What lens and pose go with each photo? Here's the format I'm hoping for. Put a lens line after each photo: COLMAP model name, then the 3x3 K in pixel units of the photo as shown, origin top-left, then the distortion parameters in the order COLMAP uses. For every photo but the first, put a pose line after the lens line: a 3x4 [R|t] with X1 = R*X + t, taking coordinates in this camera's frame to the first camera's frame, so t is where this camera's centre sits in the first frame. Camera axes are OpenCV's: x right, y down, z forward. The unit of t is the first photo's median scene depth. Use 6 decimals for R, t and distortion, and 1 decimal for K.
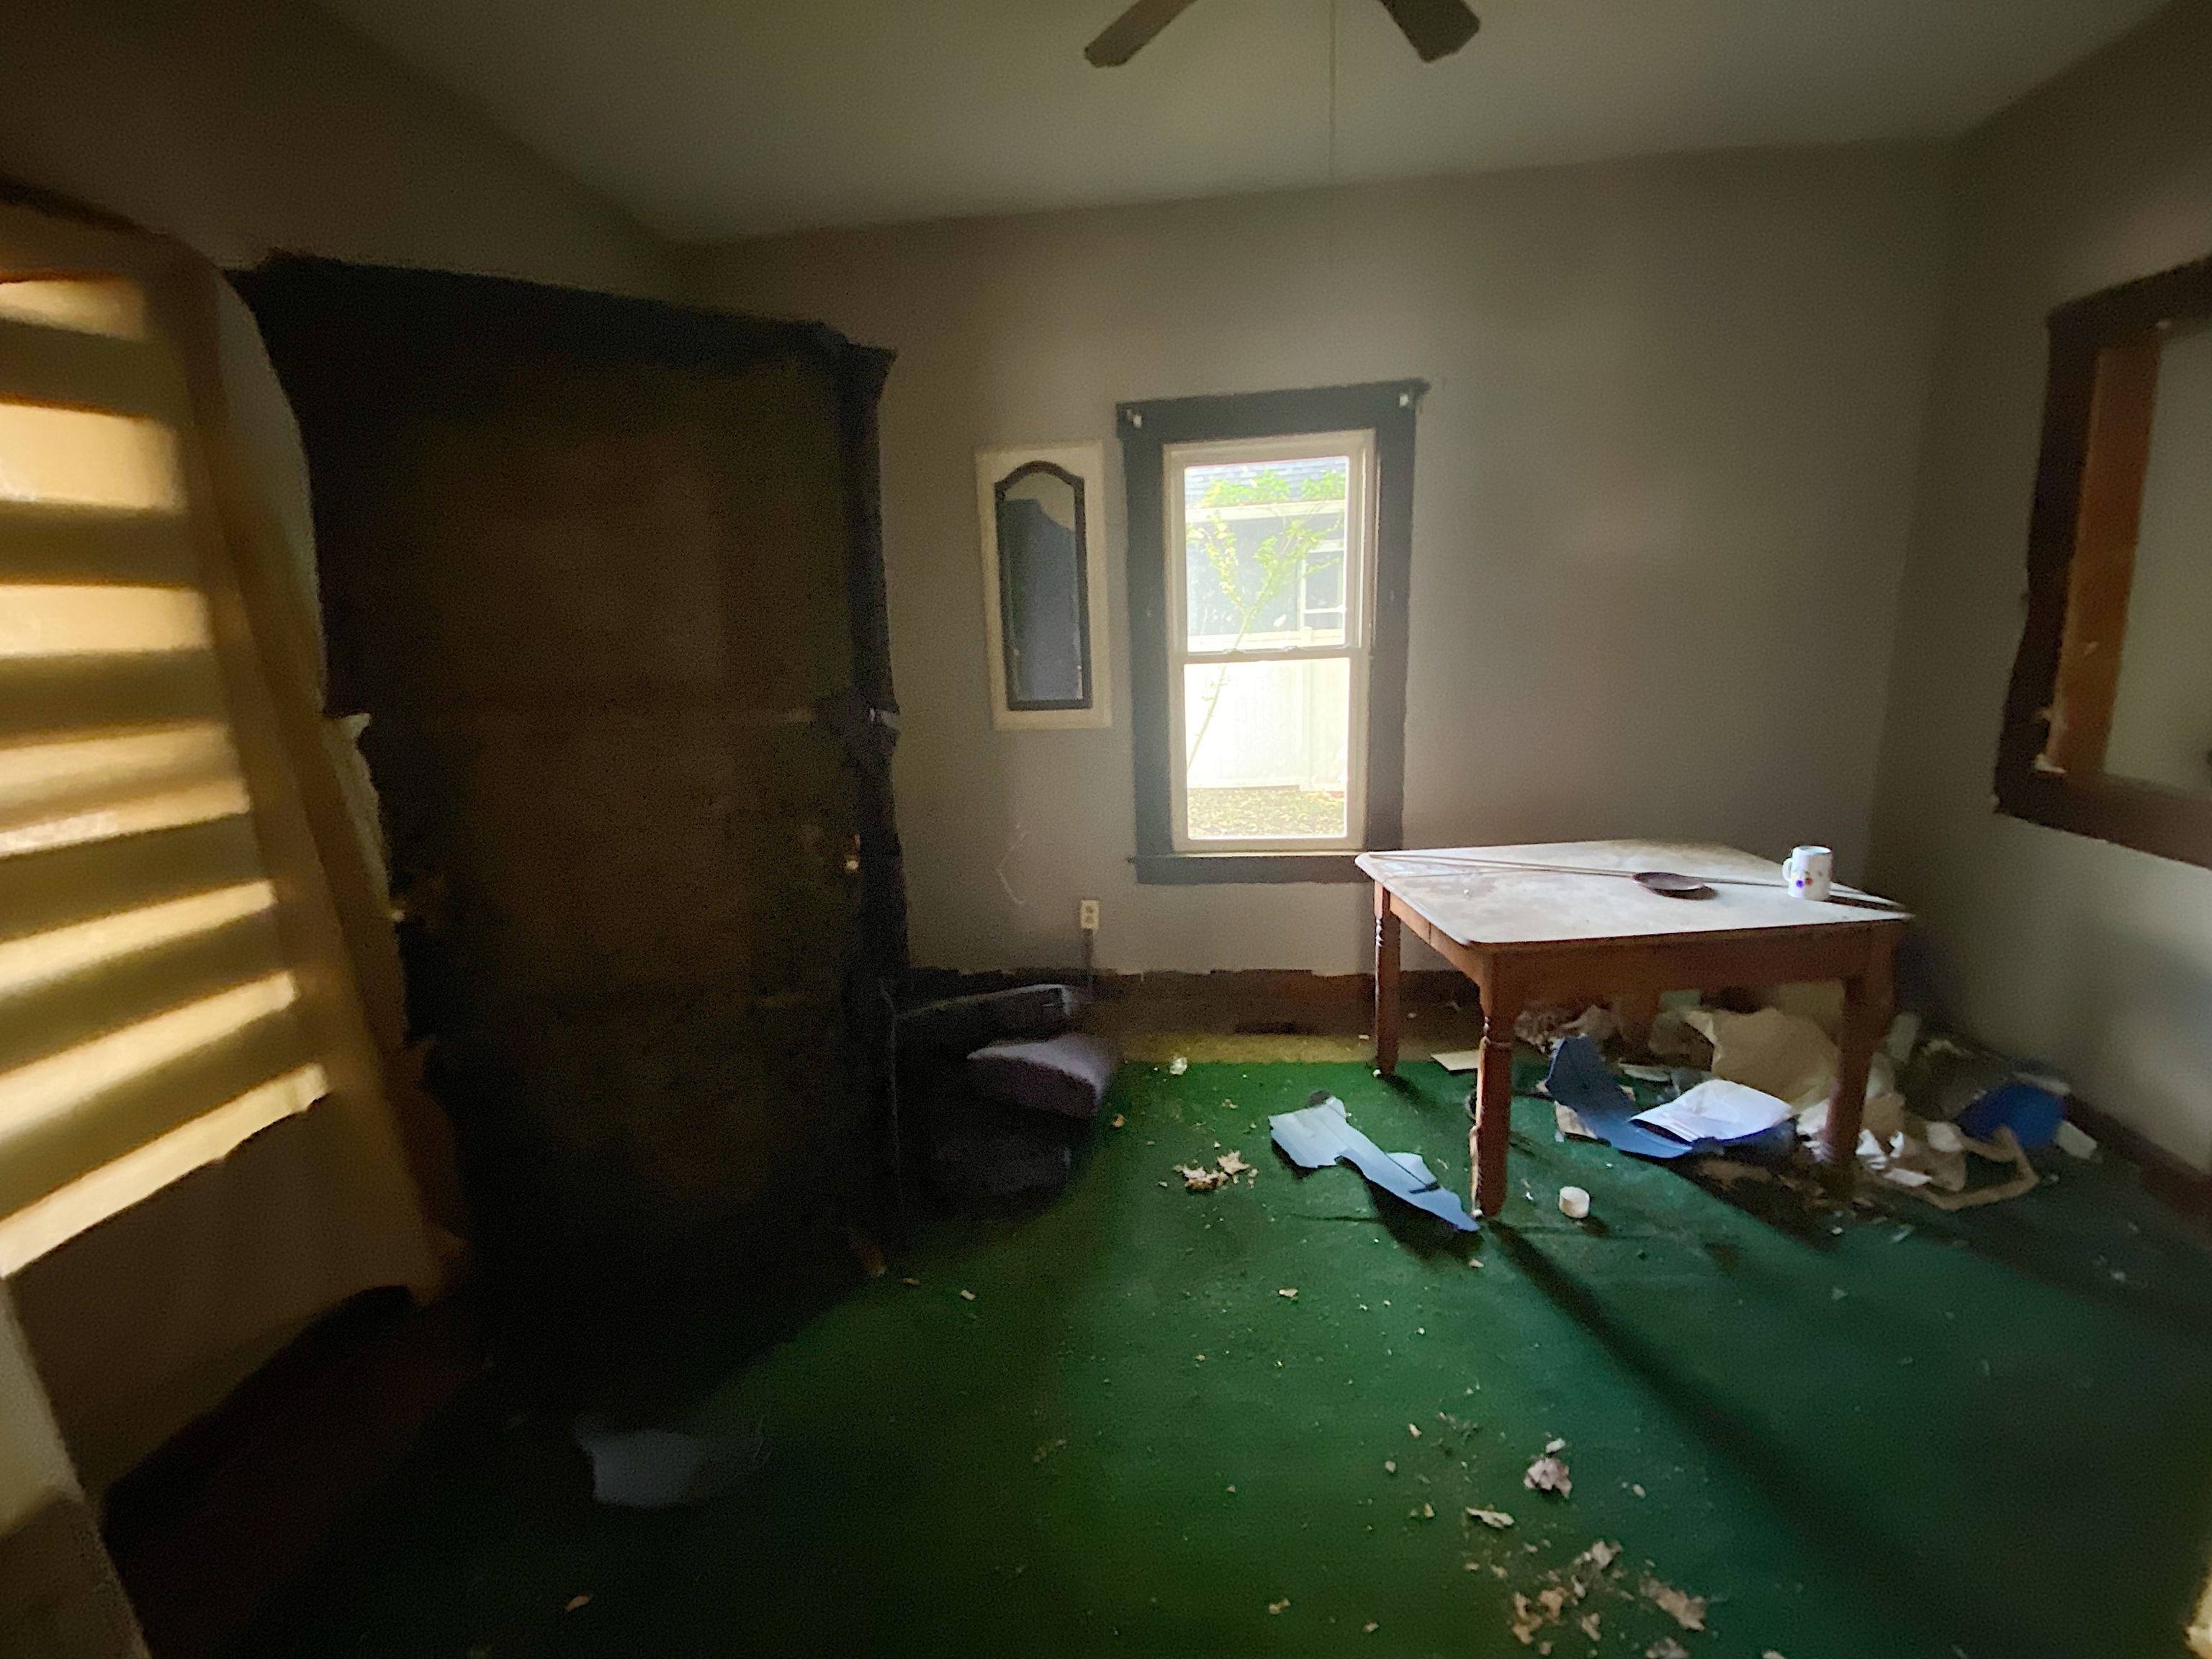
lens RADIAL K [[898.8, 0, 1106.0], [0, 898.8, 829.5], [0, 0, 1]] dist [0.018628, -0.020279]
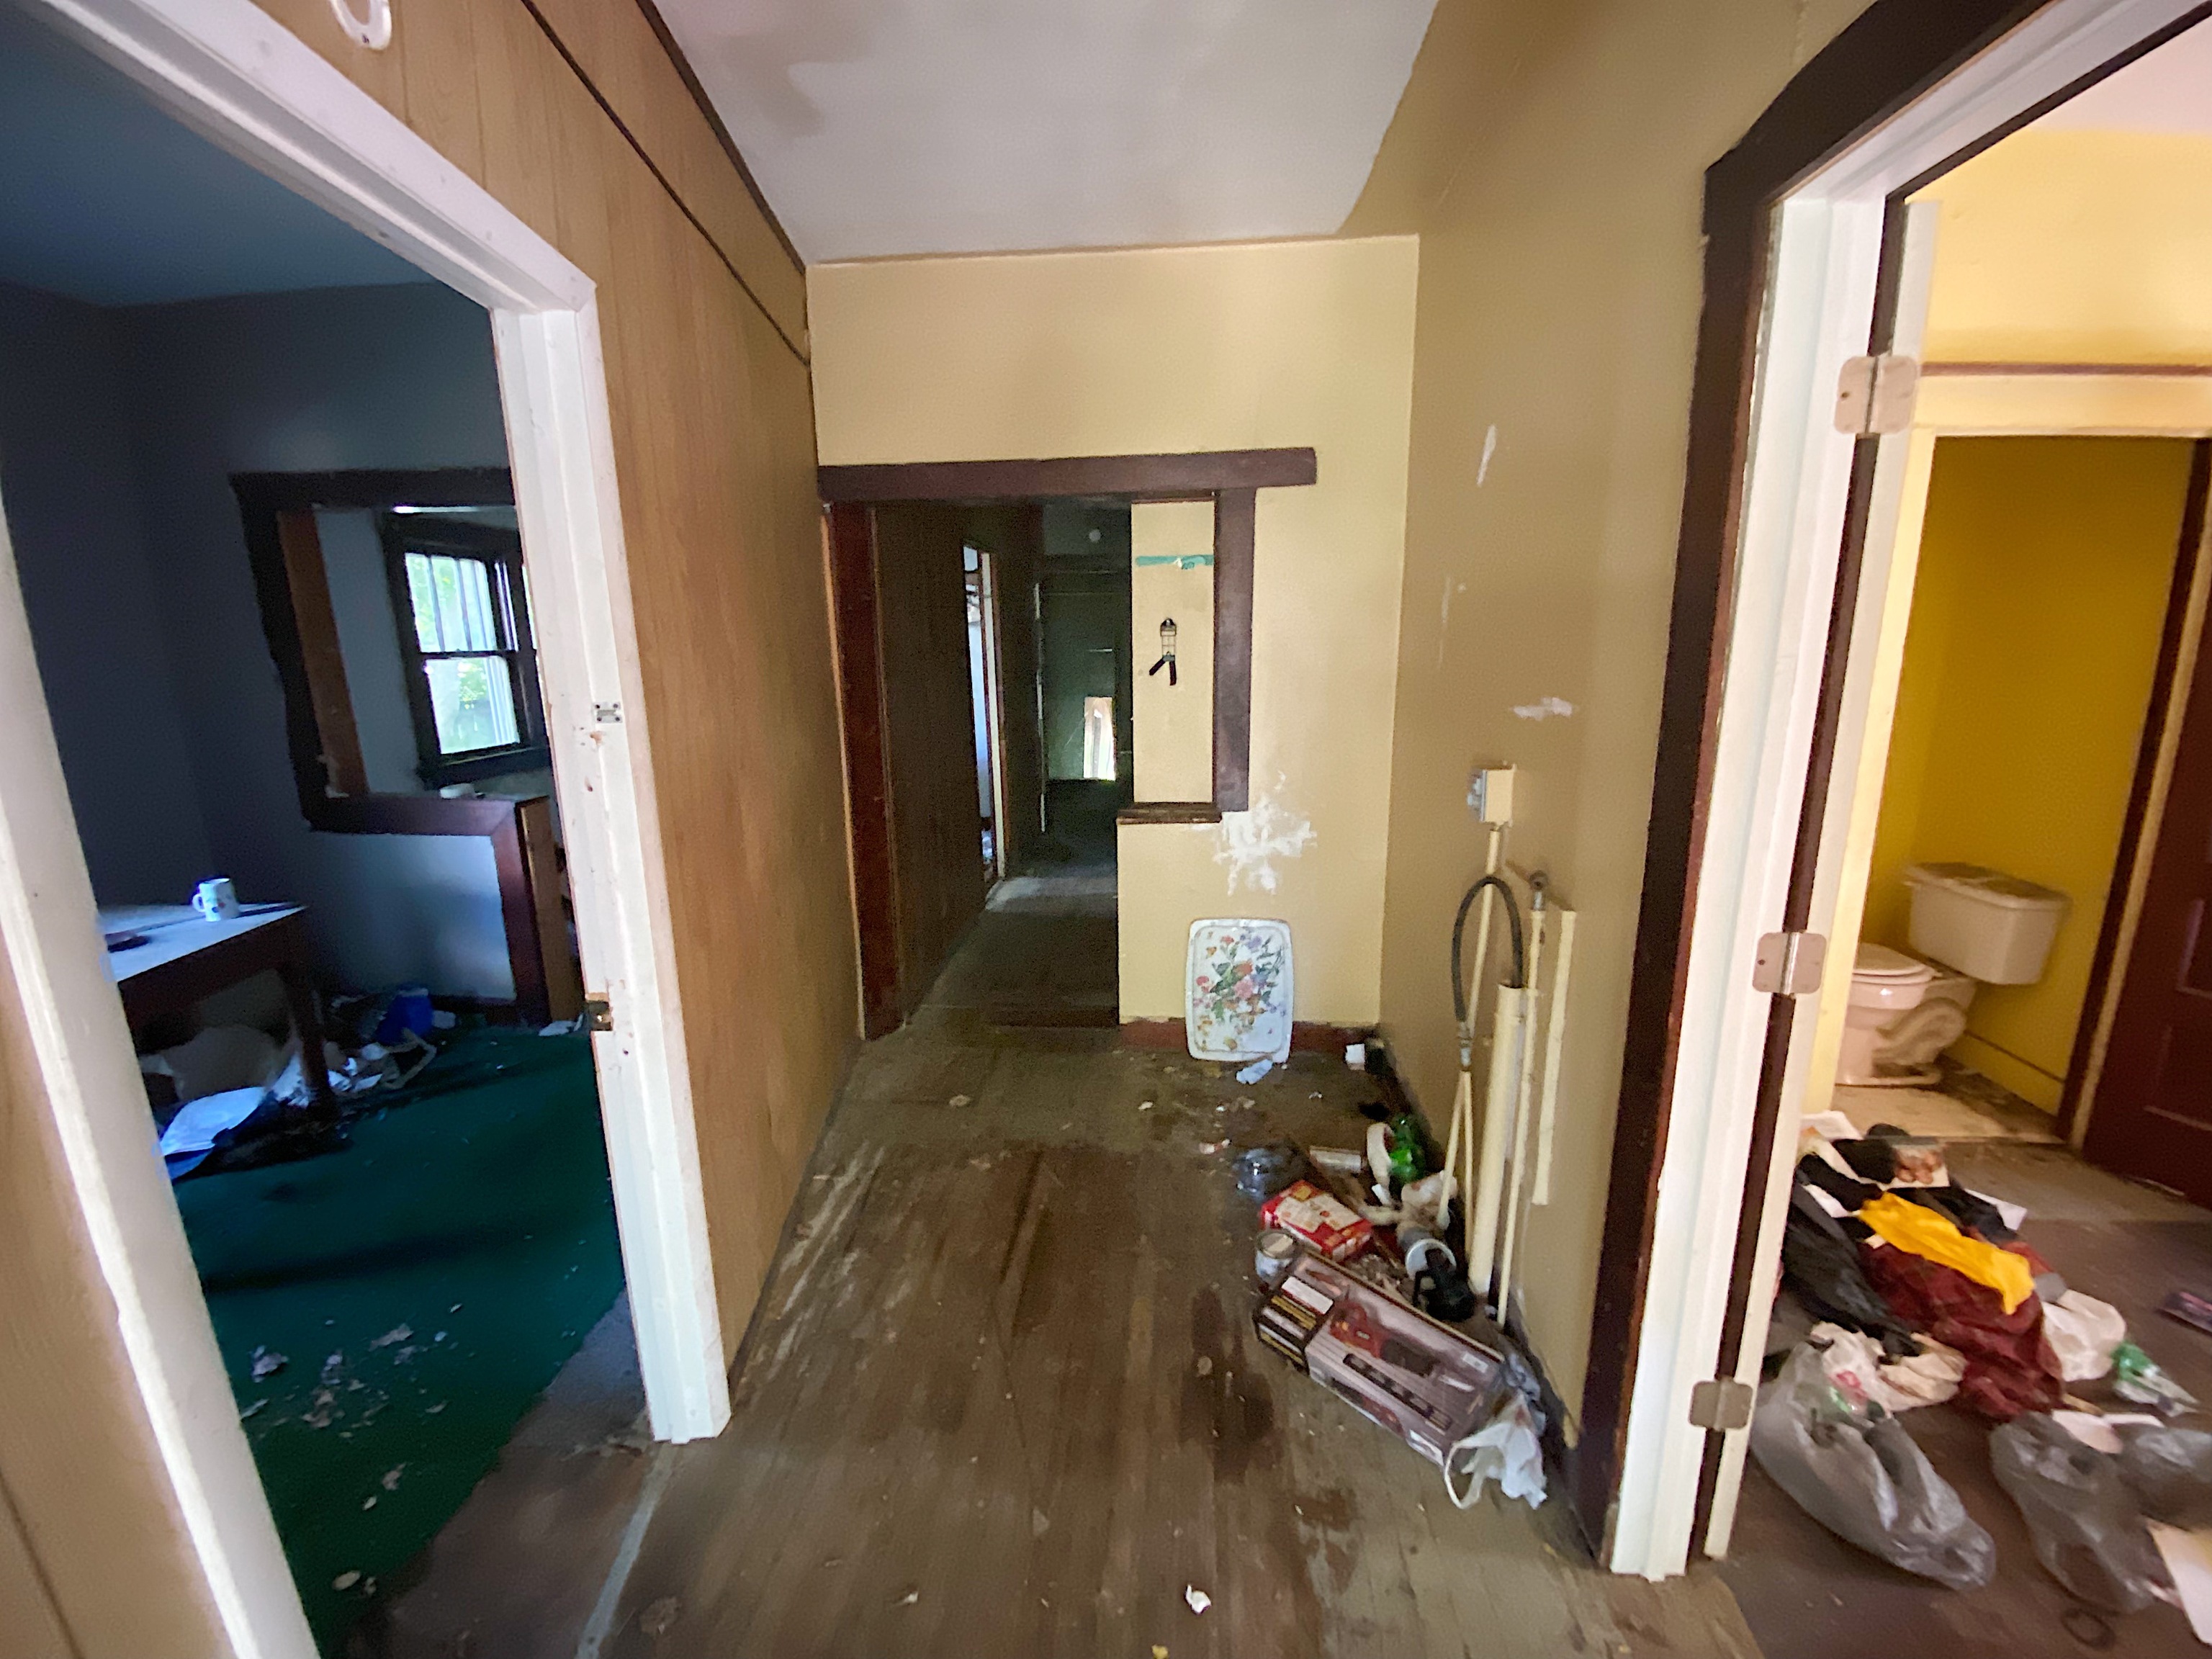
lens RADIAL K [[923.2, 0, 1106.0], [0, 923.2, 829.5], [0, 0, 1]] dist [0.017059, -0.018614]
pose [[-0.003037, -0.174847, 0.984591, -0.475770], [0.228981, 0.958314, 0.170887, 0.016307], [-0.973426, 0.225971, 0.037126, -0.281770]]
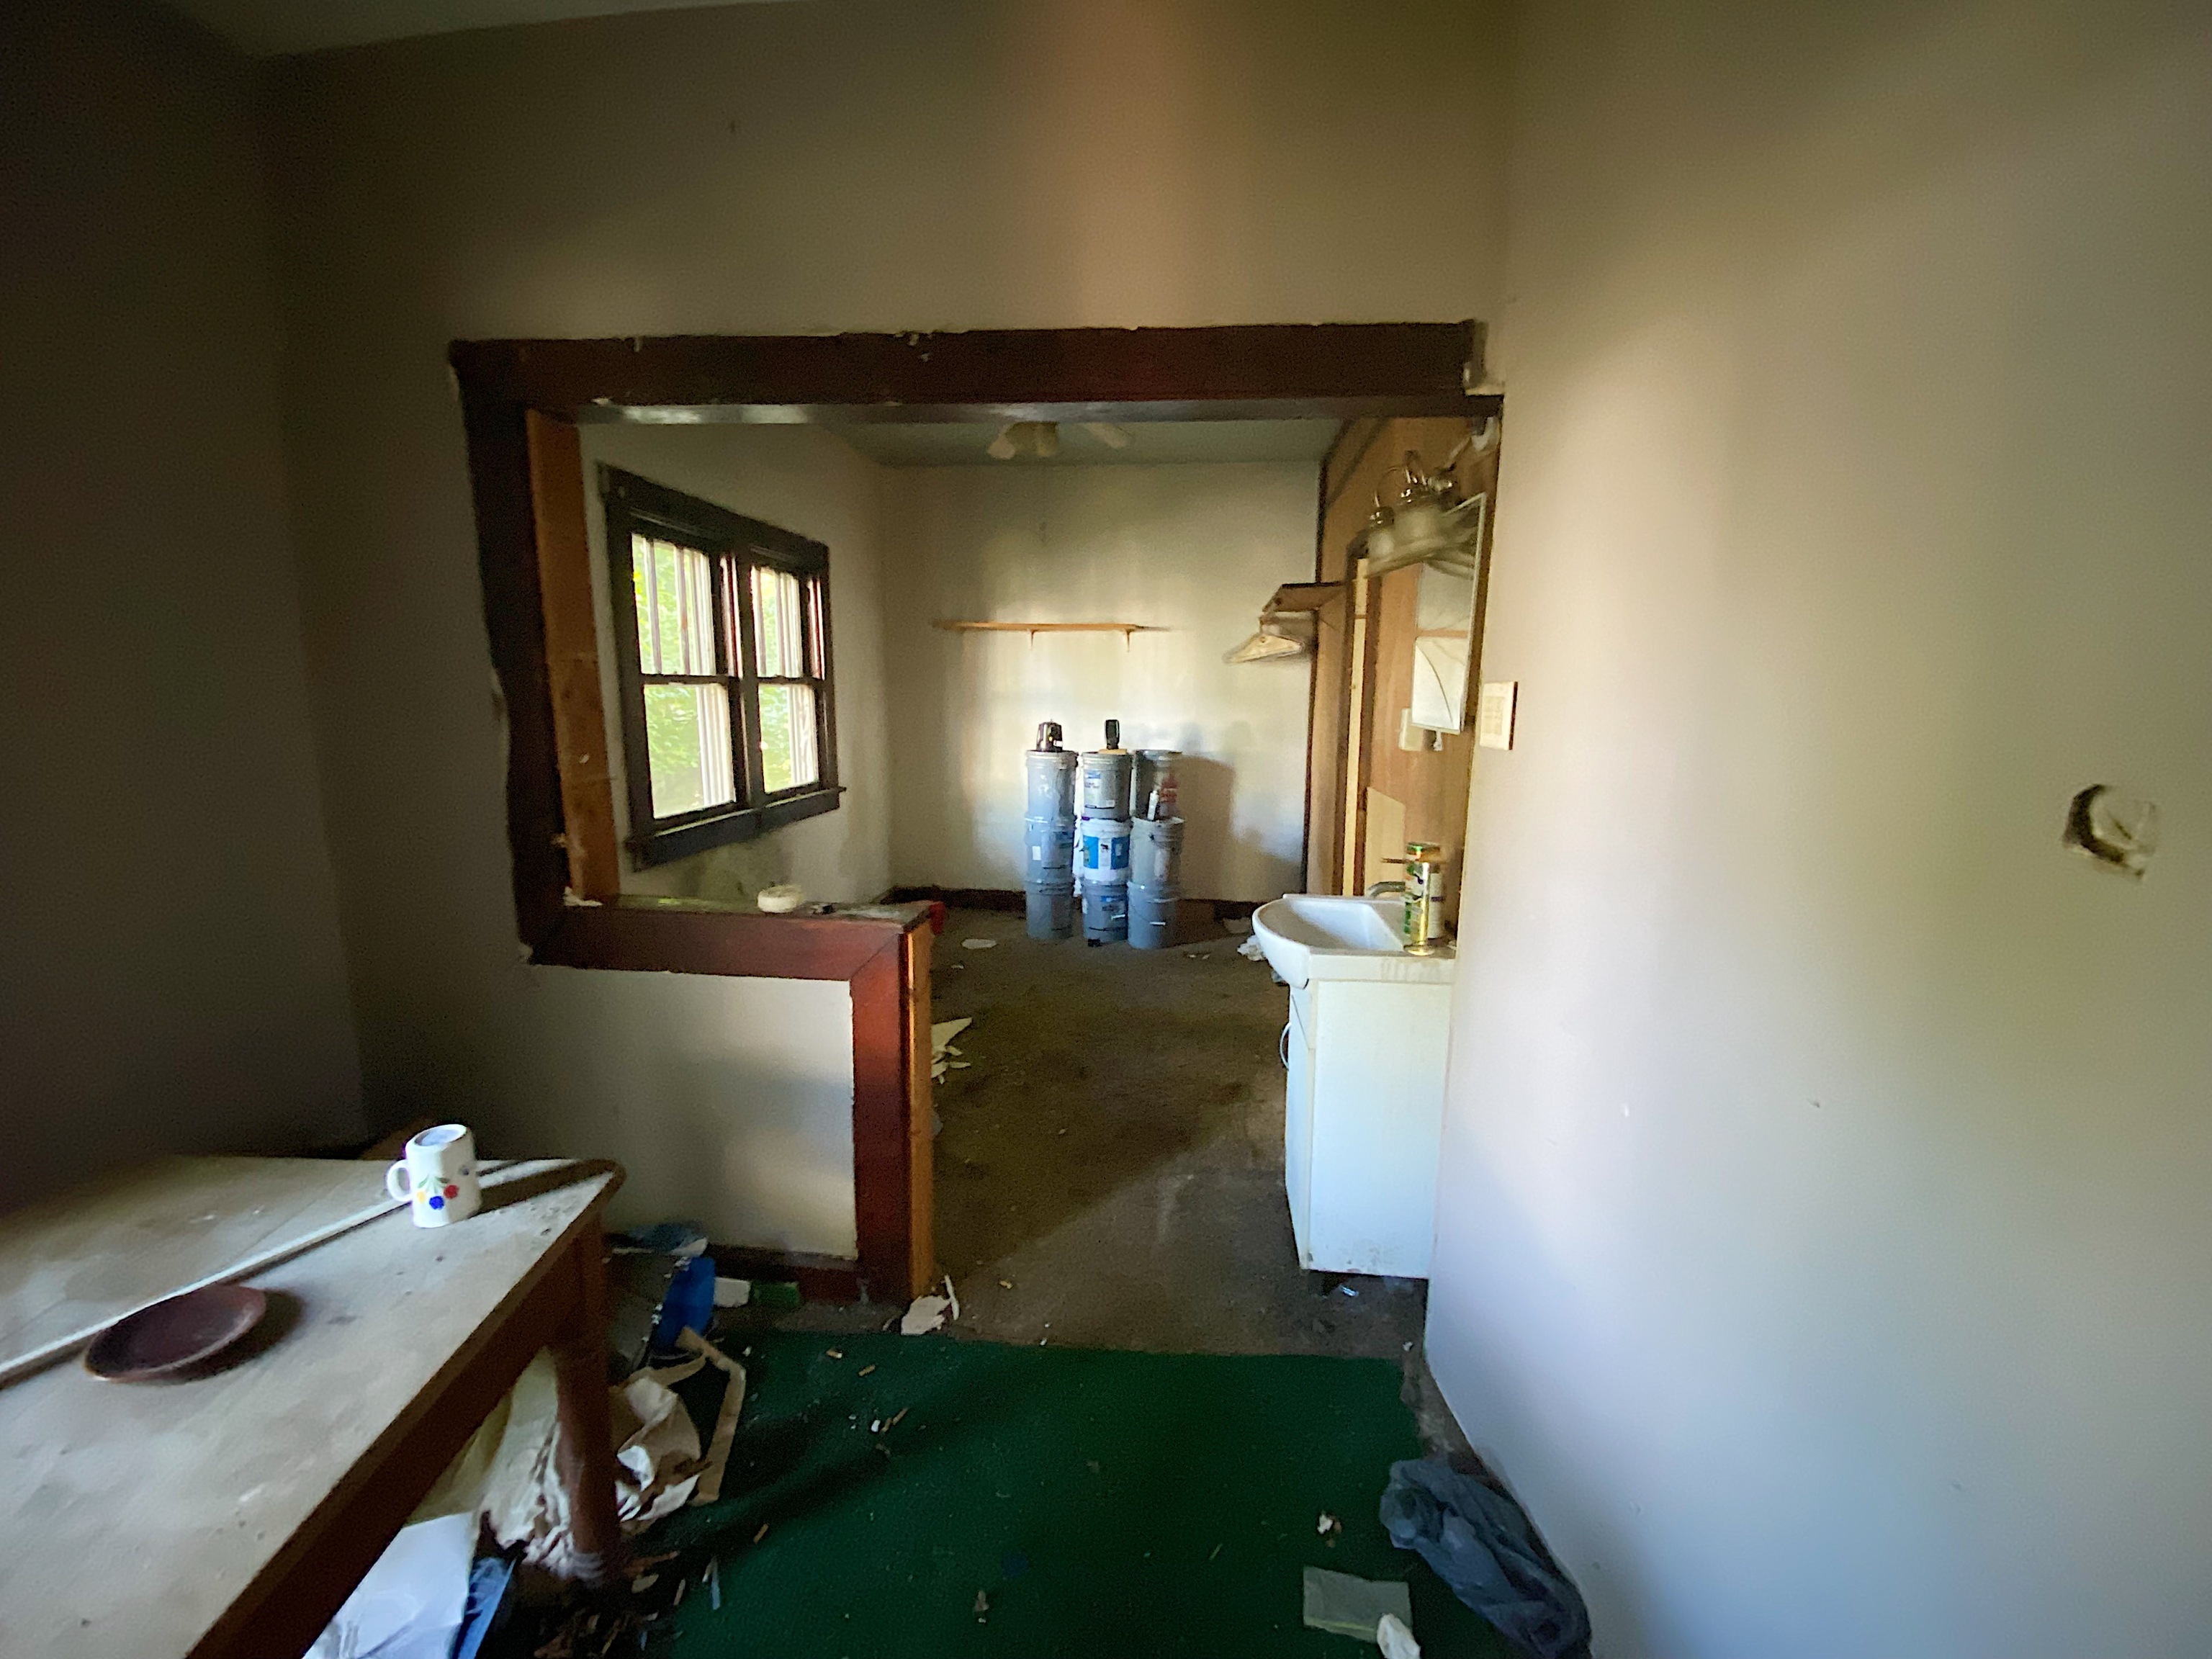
lens RADIAL K [[898.8, 0, 1106.0], [0, 898.8, 829.5], [0, 0, 1]] dist [0.018628, -0.020279]
pose [[-0.003883, -0.120656, 0.992687, 0.224246], [0.198131, 0.972921, 0.119029, -0.149023], [-0.980168, 0.197144, 0.020128, 0.513546]]
